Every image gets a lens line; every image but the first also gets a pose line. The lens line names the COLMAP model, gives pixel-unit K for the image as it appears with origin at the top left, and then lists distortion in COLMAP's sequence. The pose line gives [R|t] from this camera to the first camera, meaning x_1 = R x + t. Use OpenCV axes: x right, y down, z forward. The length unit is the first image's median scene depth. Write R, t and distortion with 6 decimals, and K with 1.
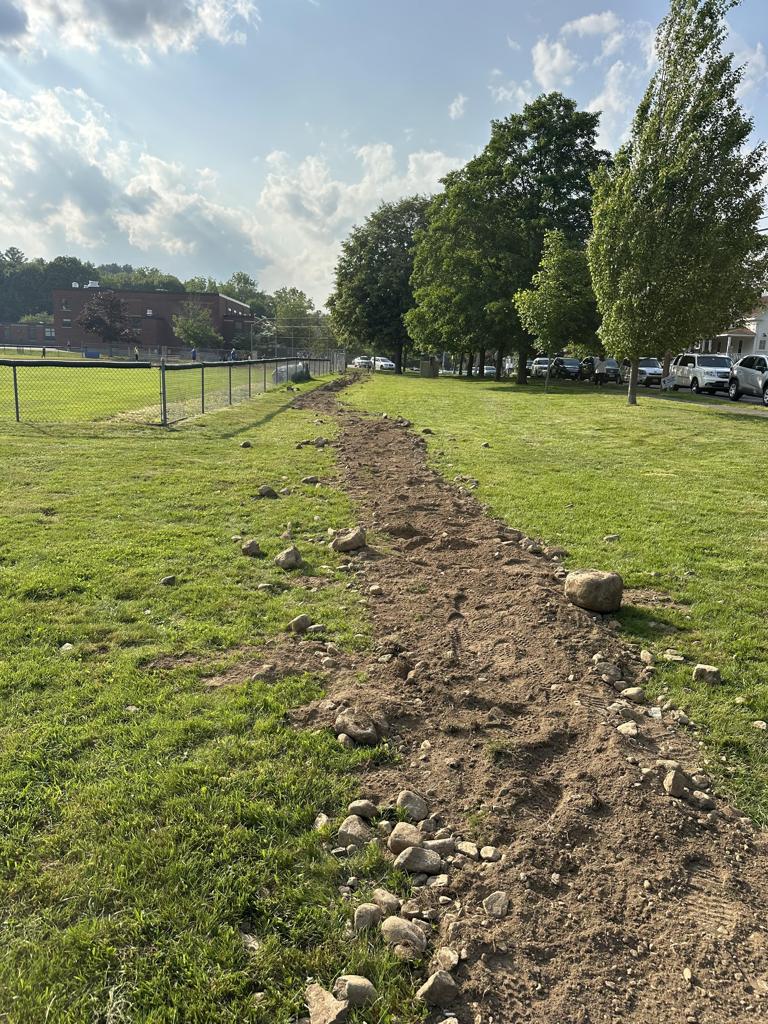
lens RADIAL K [[724.5, 0, 382.4], [0, 724.5, 524.1], [0, 0, 1]] dist [0.034439, -0.094140]
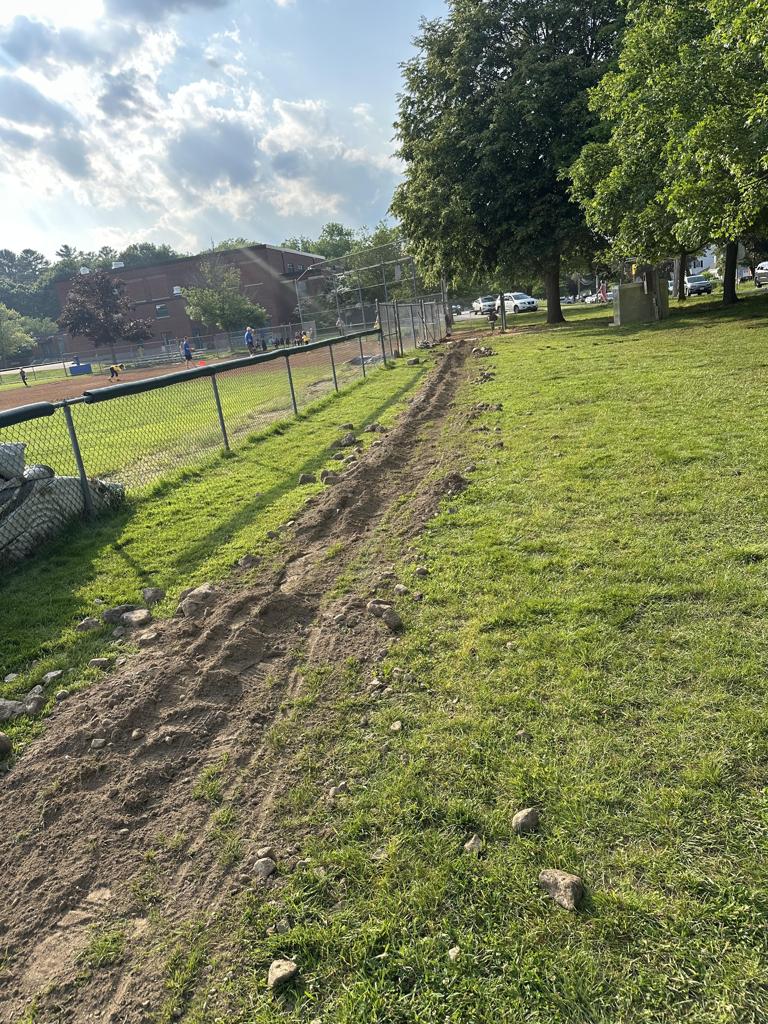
lens RADIAL K [[730.8, 0, 384.0], [0, 730.8, 512.0], [0, 0, 1]] dist [0.004230, 0.000553]
pose [[0.971094, -0.120885, -0.205825, -0.004257], [0.131370, 0.990605, 0.038008, -0.116286], [0.199296, -0.063949, 0.977851, 0.495765]]
